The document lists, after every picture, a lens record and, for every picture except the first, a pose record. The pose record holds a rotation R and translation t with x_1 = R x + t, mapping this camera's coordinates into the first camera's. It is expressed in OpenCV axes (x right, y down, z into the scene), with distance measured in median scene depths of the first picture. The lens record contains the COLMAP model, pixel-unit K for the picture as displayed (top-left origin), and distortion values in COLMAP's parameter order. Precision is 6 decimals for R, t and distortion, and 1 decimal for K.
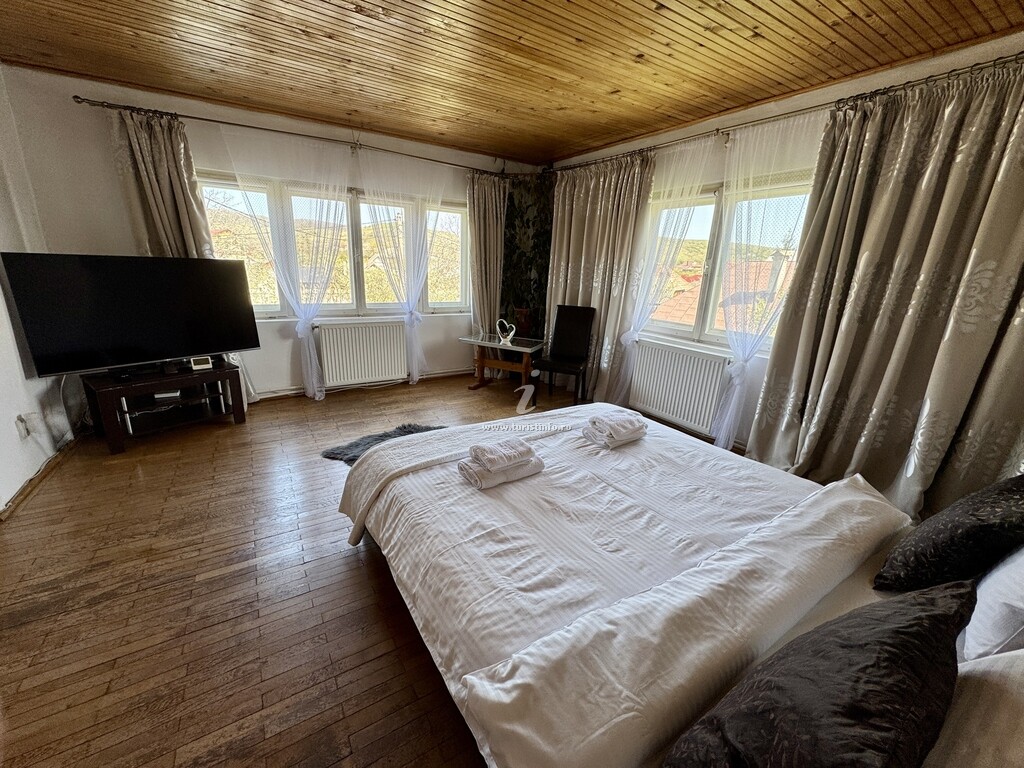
lens RADIAL K [[408.2, 0, 514.1], [0, 408.2, 392.8], [0, 0, 1]] dist [-0.000508, -0.000034]
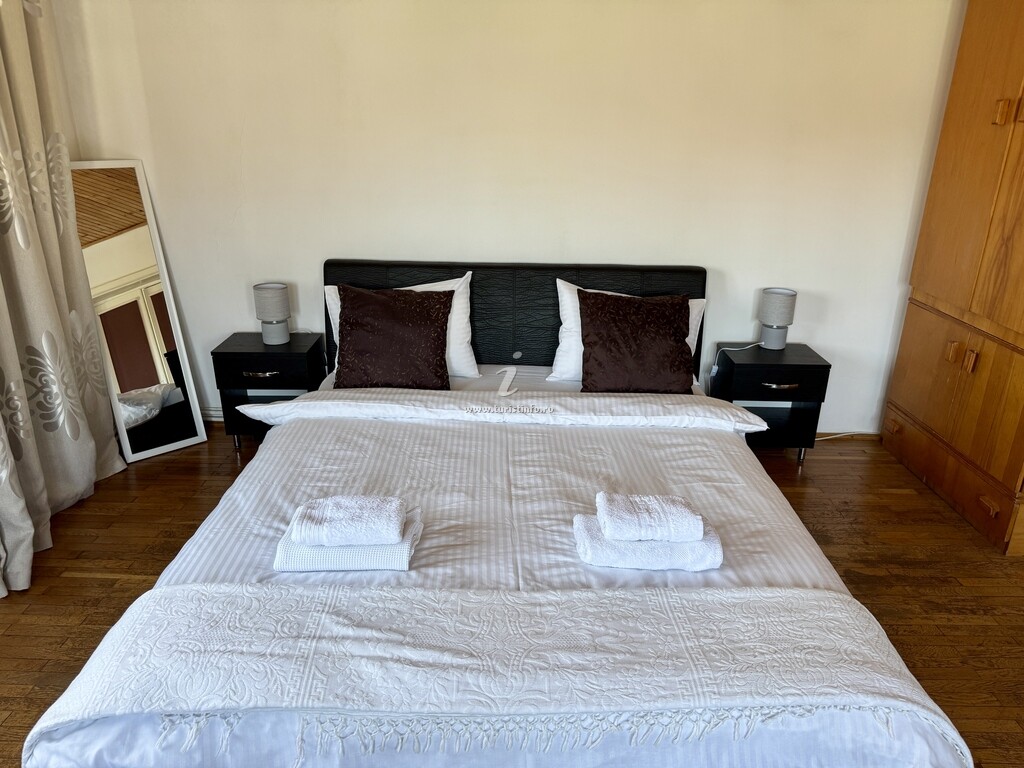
lens RADIAL K [[718.3, 0, 506.0], [0, 718.3, 386.4], [0, 0, 1]] dist [0.115342, -0.207867]
pose [[-0.837447, -0.223802, 0.498594, -0.176004], [0.125767, 0.808906, 0.574330, -0.329803], [-0.531851, 0.543677, -0.649268, 0.900227]]
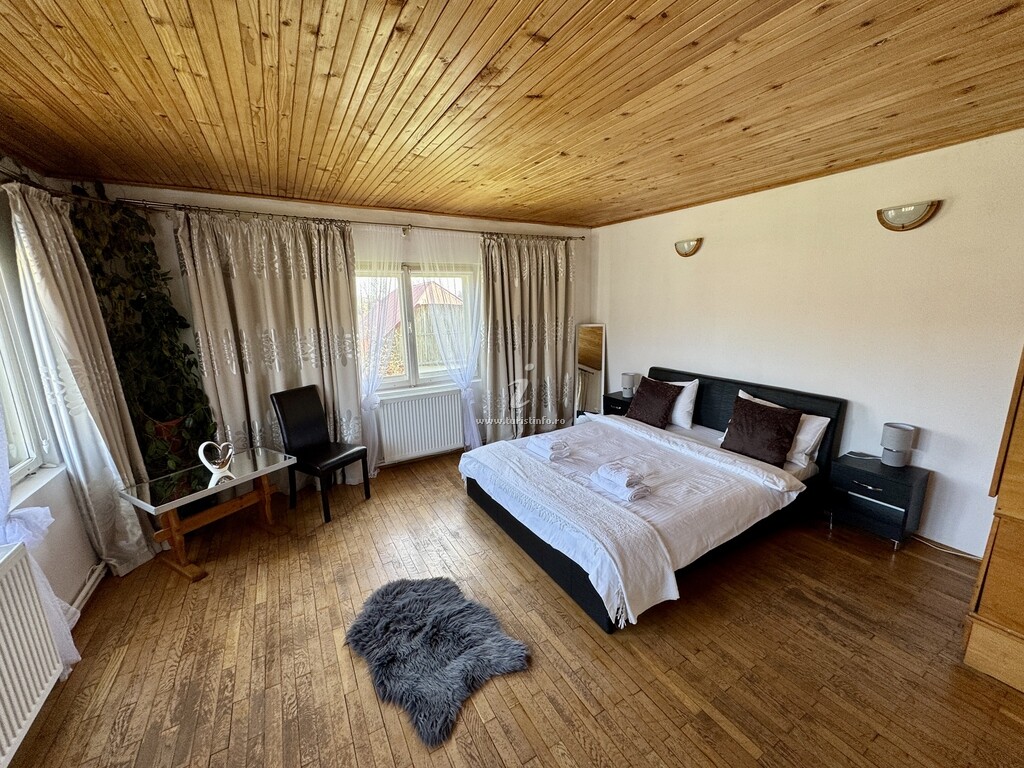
lens RADIAL K [[407.4, 0, 512.0], [0, 407.4, 384.0], [0, 0, 1]] dist [-0.002688, 0.000065]
pose [[0.041619, -0.237330, 0.970537, -0.719265], [0.319050, 0.923679, 0.212189, -0.300694], [-0.946824, 0.300819, 0.114162, 0.593232]]
